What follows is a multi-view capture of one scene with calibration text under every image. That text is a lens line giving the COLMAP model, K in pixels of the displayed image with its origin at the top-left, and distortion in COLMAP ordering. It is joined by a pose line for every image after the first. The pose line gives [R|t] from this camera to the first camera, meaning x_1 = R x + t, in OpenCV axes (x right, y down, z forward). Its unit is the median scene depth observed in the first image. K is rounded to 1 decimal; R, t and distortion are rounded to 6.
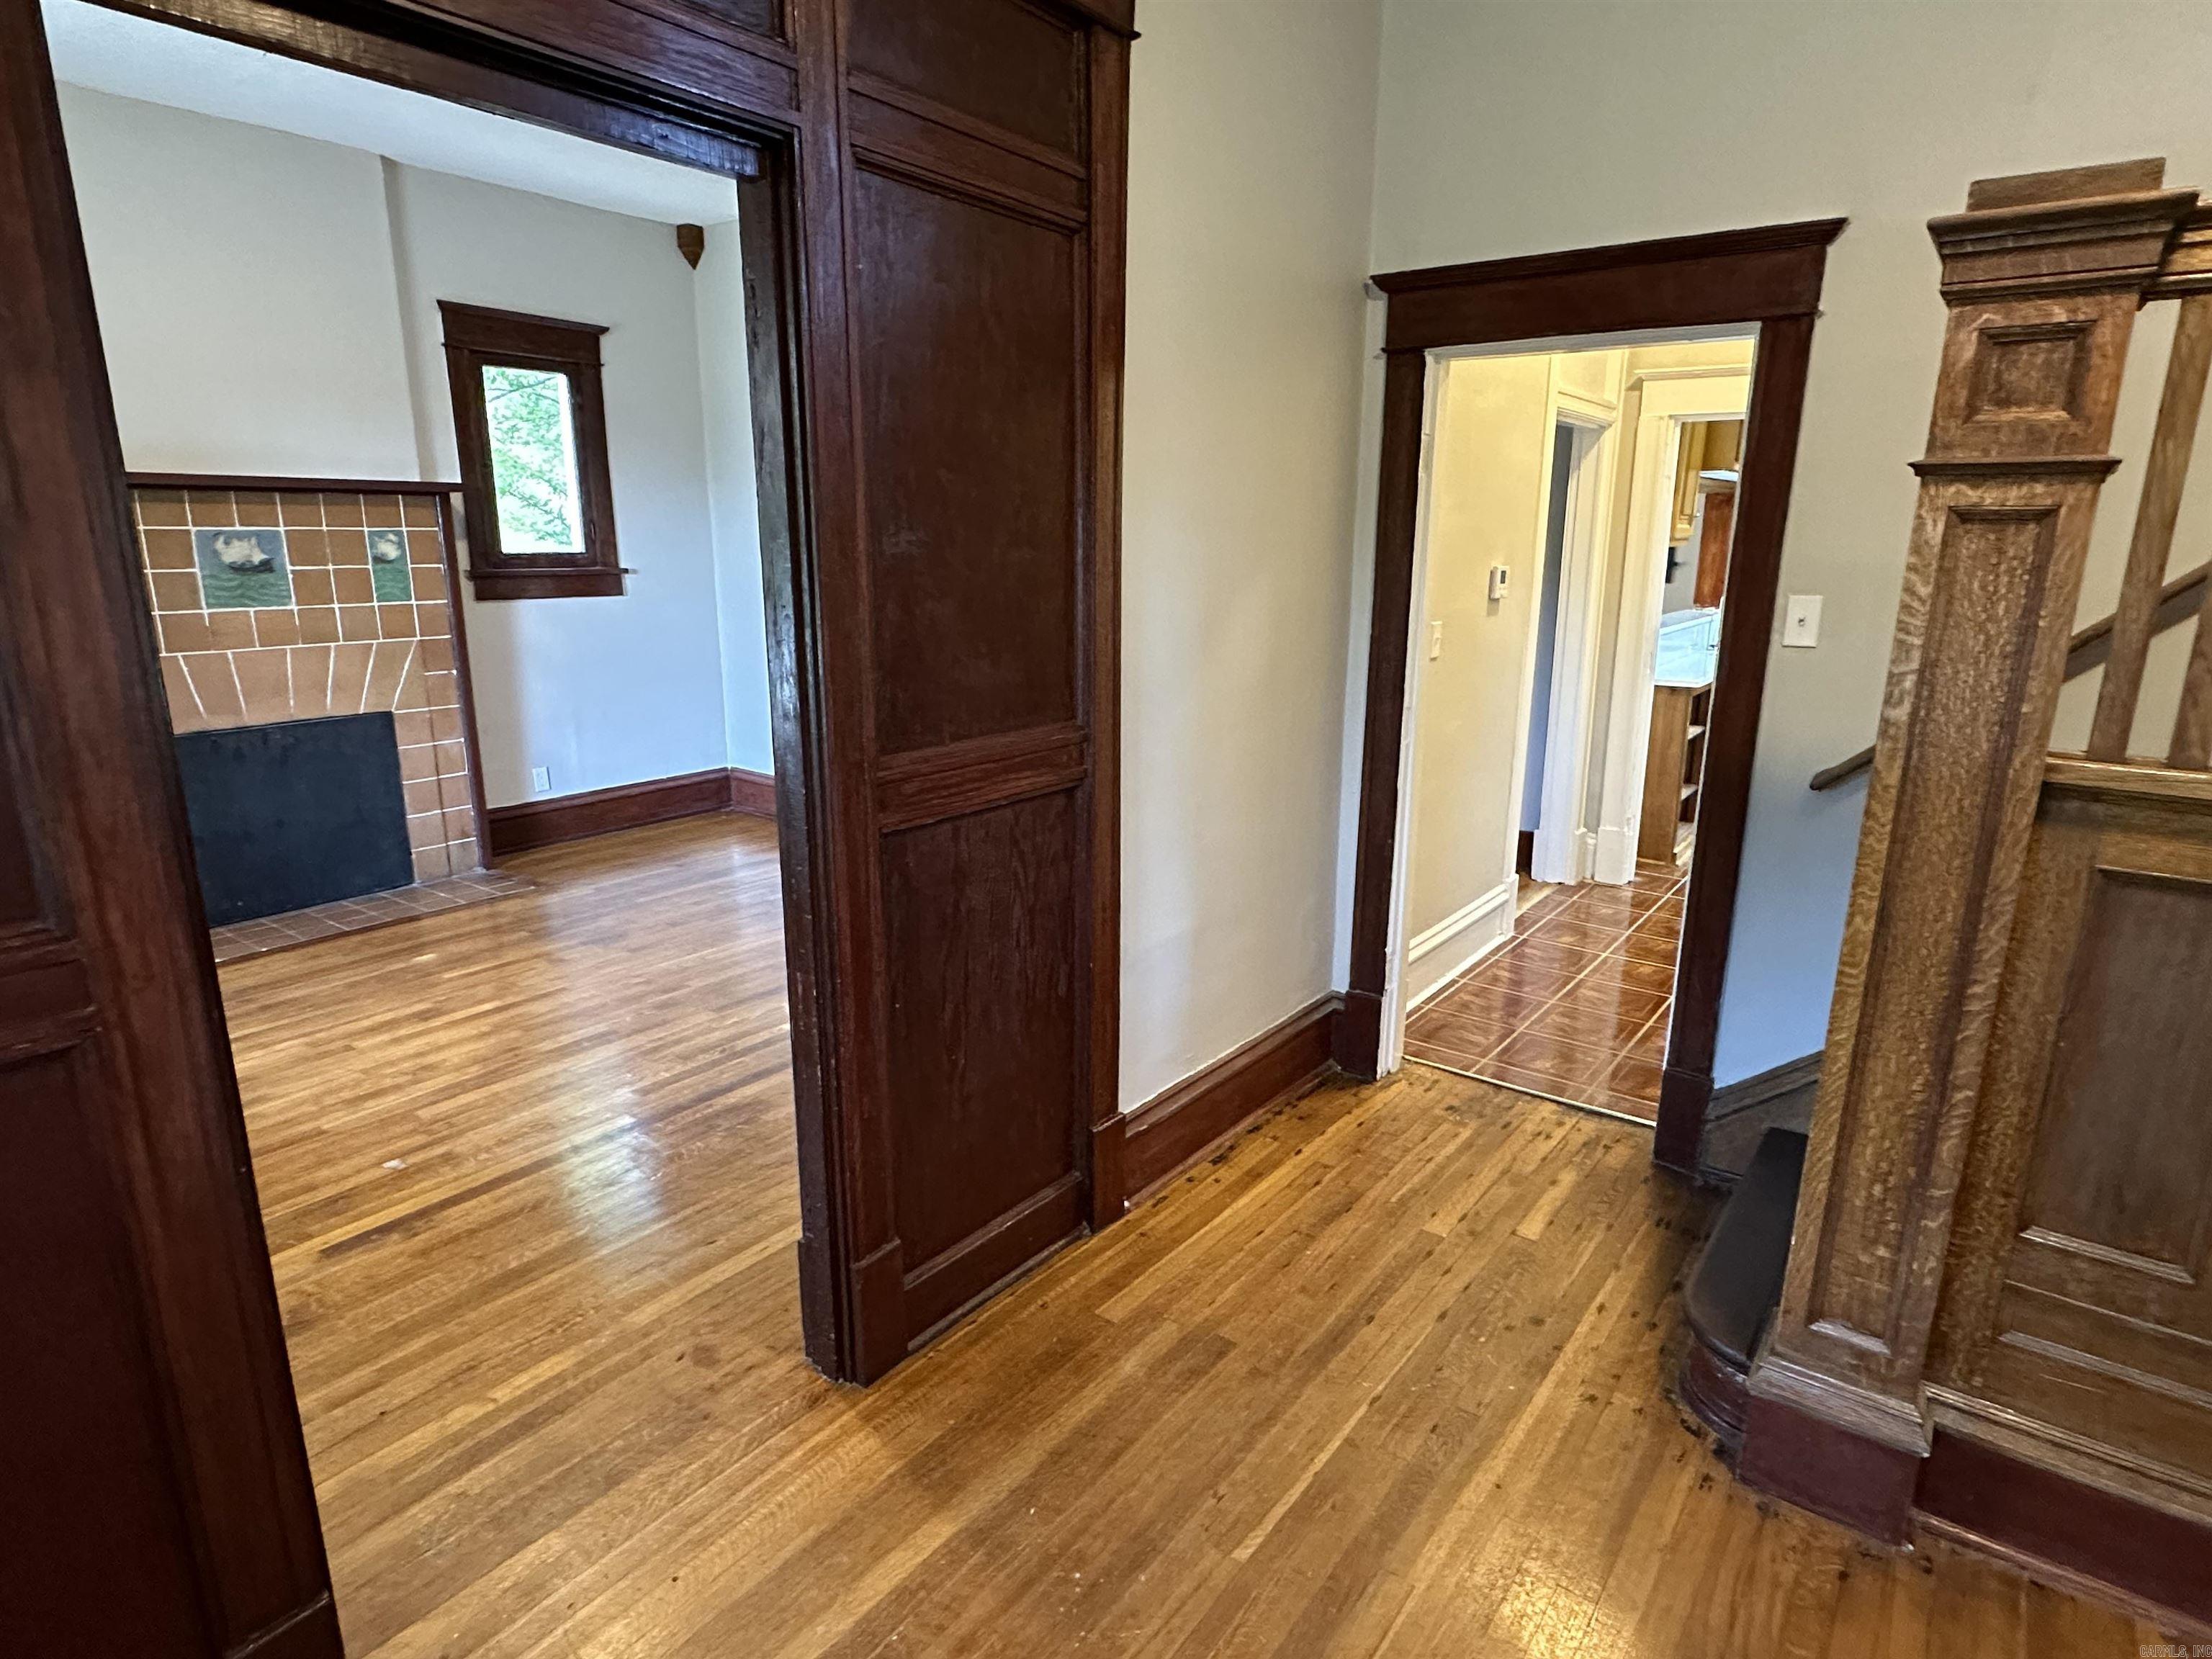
lens RADIAL K [[1224.0, 0, 1098.0], [0, 1224.0, 840.9], [0, 0, 1]] dist [-0.004326, 0.000767]
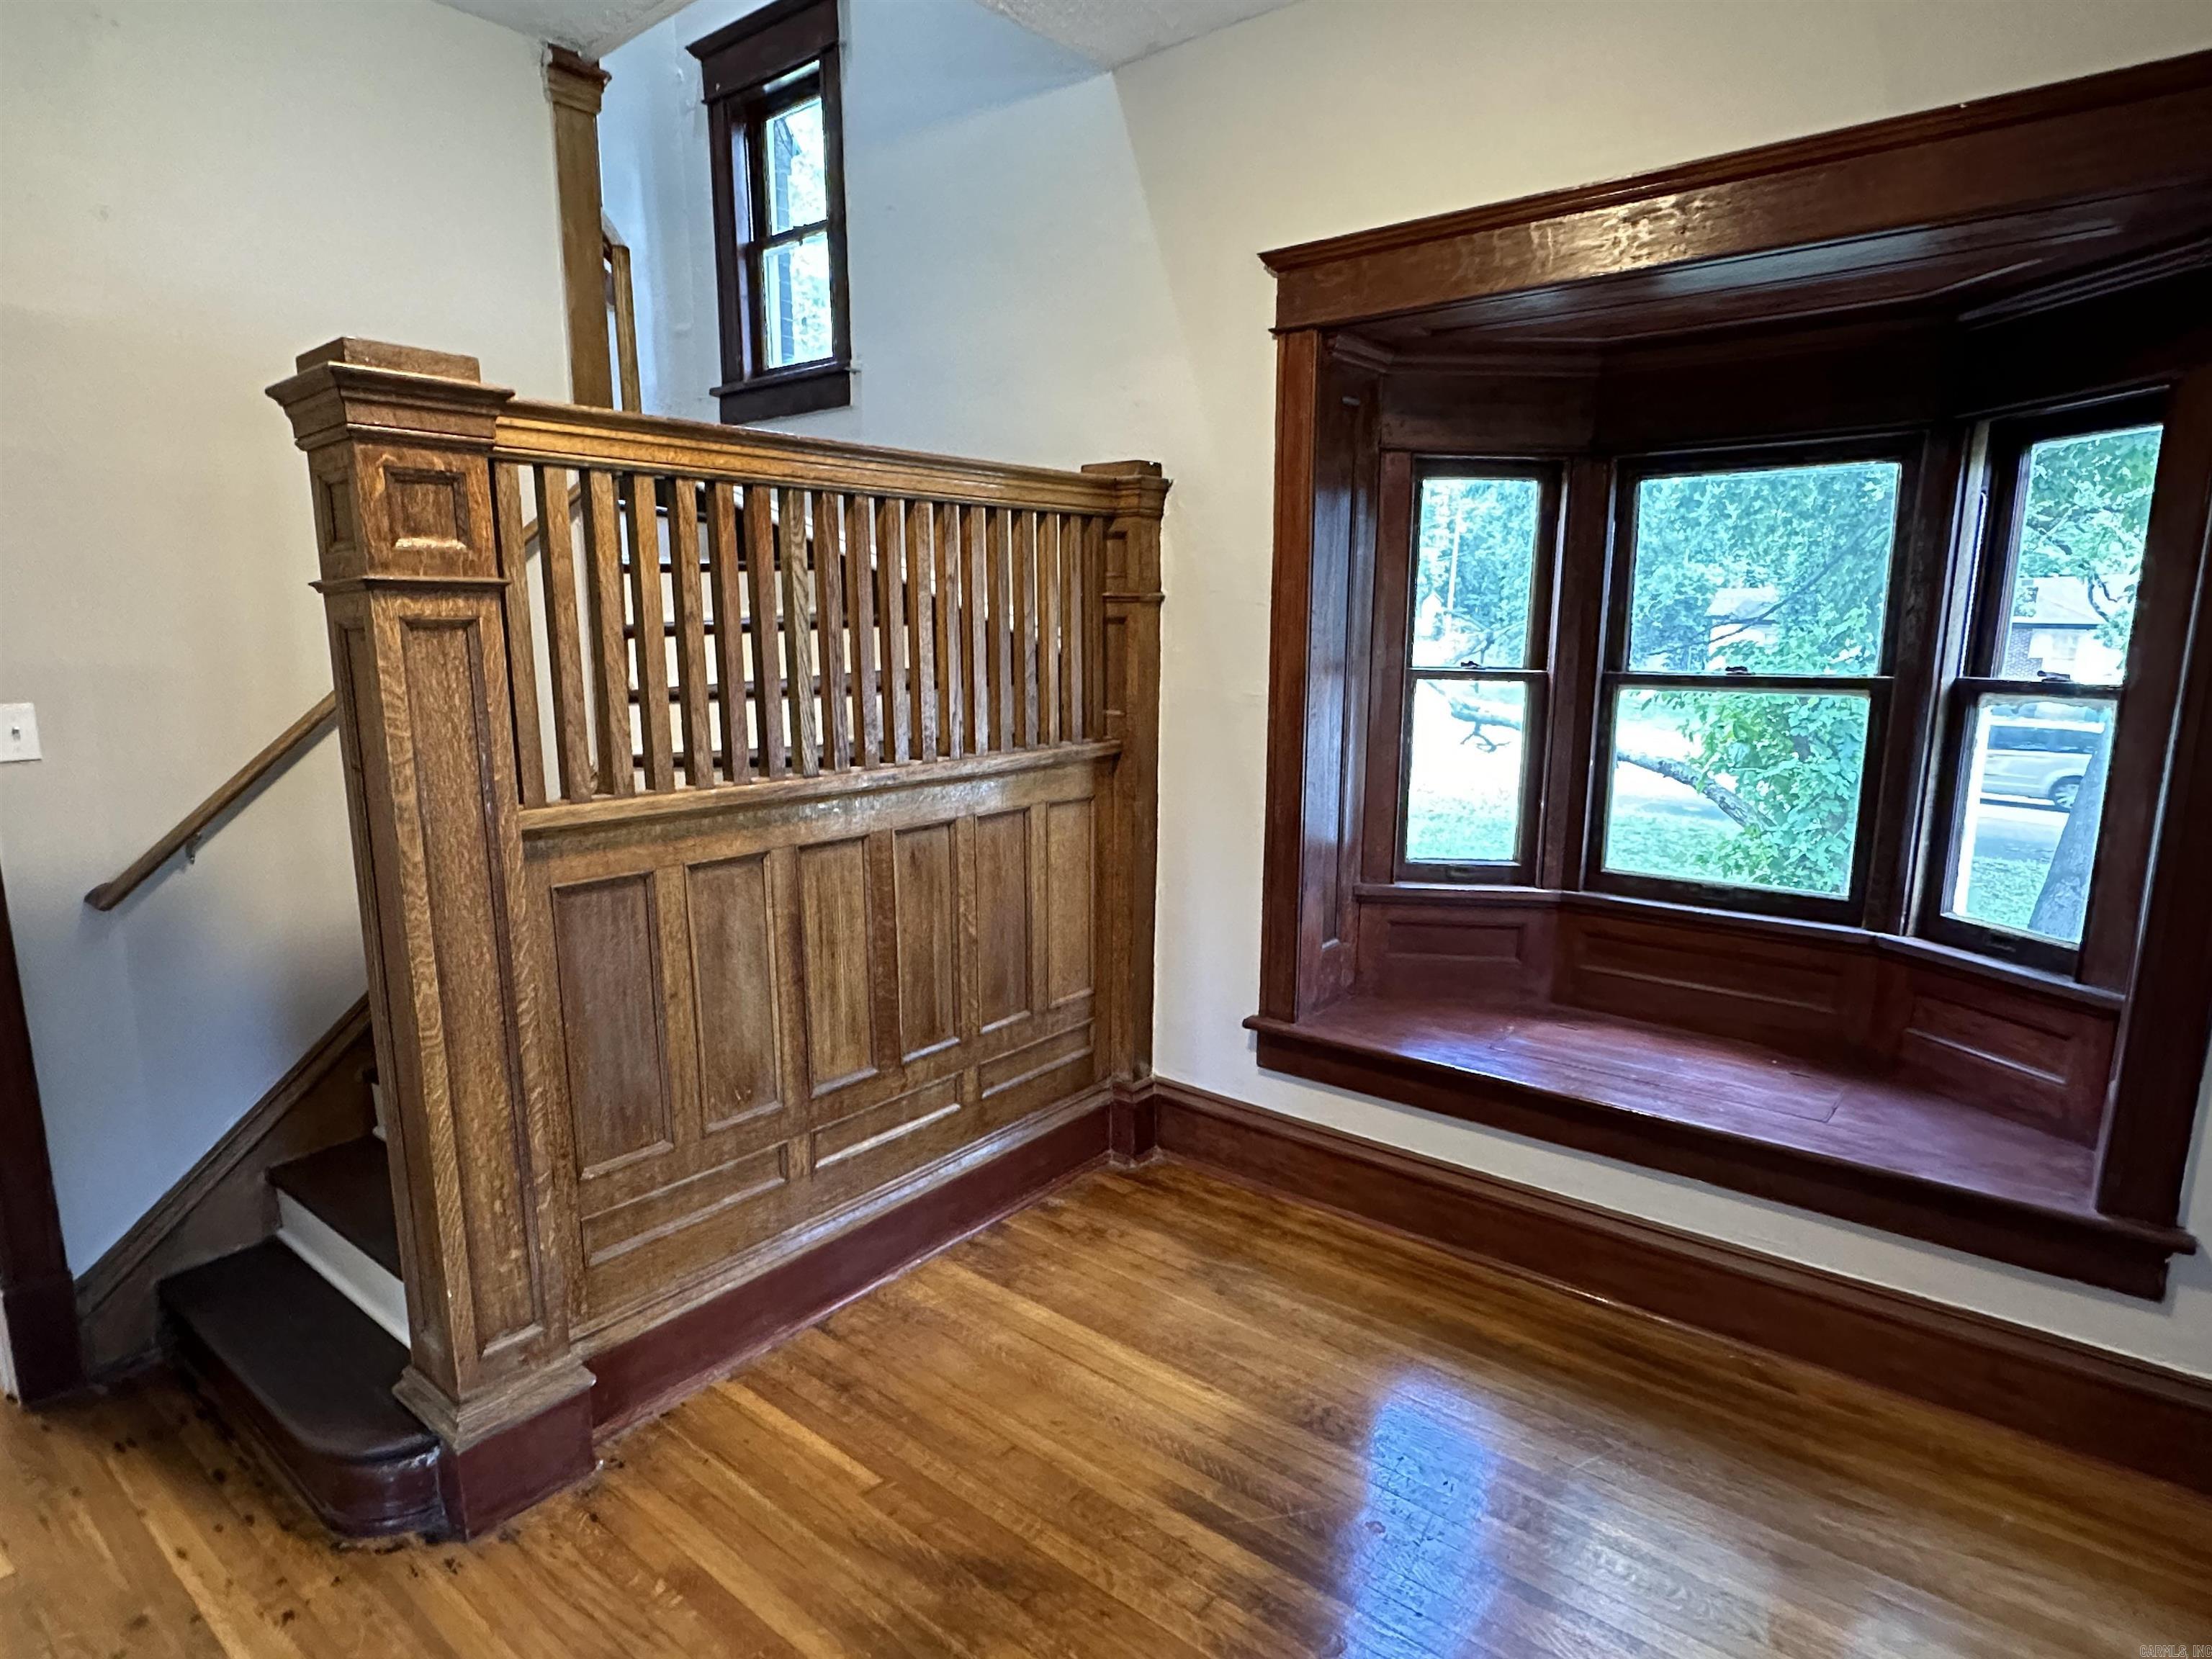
lens RADIAL K [[1224.0, 0, 1098.2], [0, 1224.0, 842.4], [0, 0, 1]] dist [-0.004326, 0.000767]
pose [[0.033991, -0.188102, 0.981561, -0.393402], [0.243678, 0.954049, 0.174391, -0.098940], [-0.969260, 0.233257, 0.078266, 0.286711]]
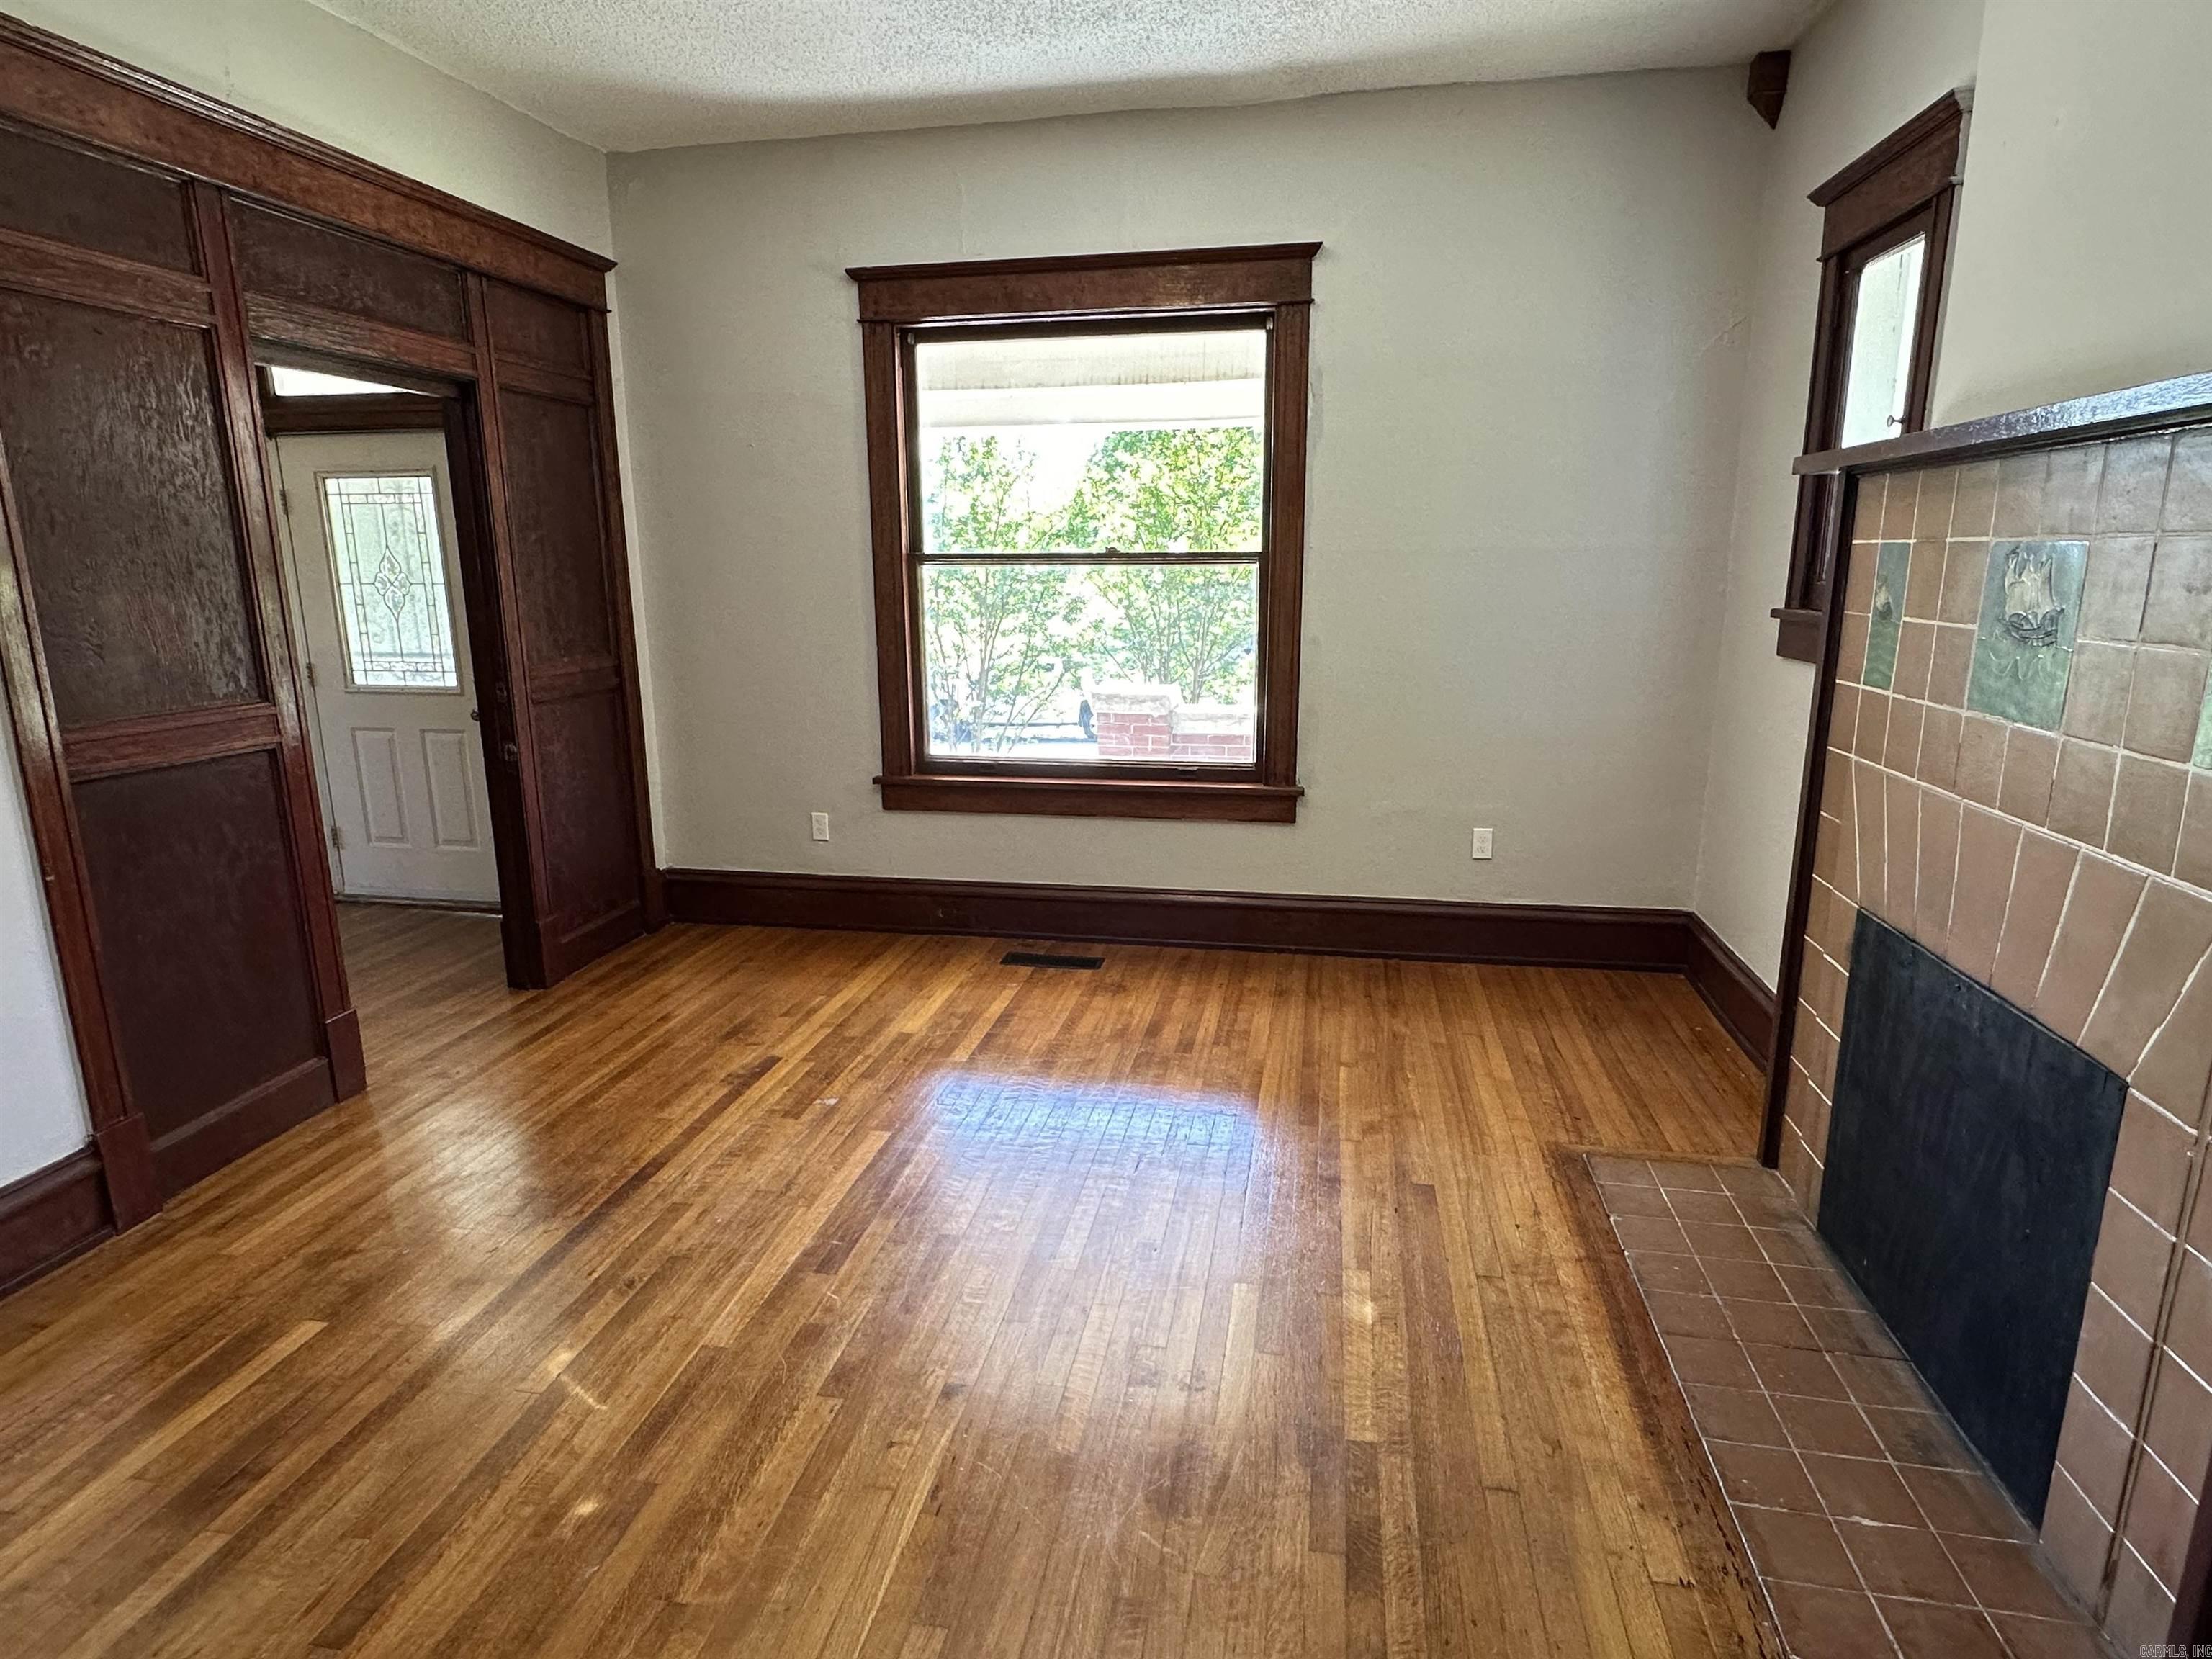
lens RADIAL K [[1224.0, 0, 1099.9], [0, 1224.0, 830.8], [0, 0, 1]] dist [-0.004326, 0.000767]
pose [[-0.891900, 0.098109, -0.441462, -0.538539], [-0.110834, 0.898991, 0.423710, -0.805061], [0.438440, 0.426836, -0.790937, 3.210746]]
